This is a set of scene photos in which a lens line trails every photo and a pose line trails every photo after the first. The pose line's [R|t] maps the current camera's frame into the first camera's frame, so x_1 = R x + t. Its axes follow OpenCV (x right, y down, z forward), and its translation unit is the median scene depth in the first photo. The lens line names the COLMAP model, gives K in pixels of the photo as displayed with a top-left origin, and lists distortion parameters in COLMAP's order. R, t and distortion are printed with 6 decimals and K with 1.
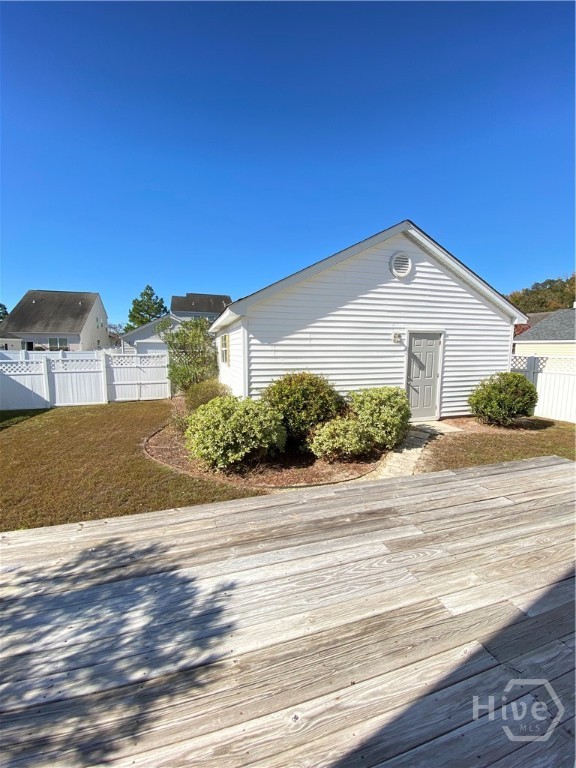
lens RADIAL K [[313.5, 0, 290.4], [0, 313.5, 383.8], [0, 0, 1]] dist [0.008693, -0.013434]
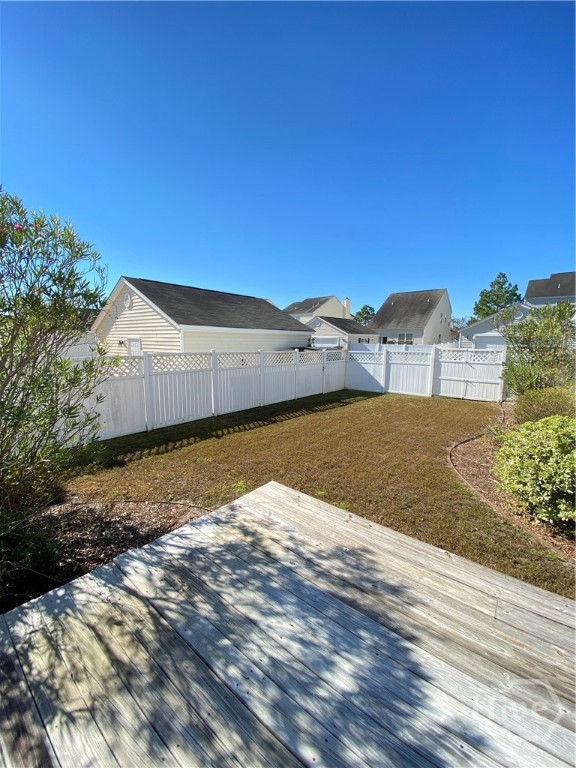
lens RADIAL K [[313.5, 0, 283.1], [0, 313.5, 382.9], [0, 0, 1]] dist [0.008693, -0.013434]
pose [[0.537137, 0.115444, -0.835558, 0.011230], [-0.102124, 0.992203, 0.071436, -0.025204], [0.837290, 0.046959, 0.544739, 0.226584]]
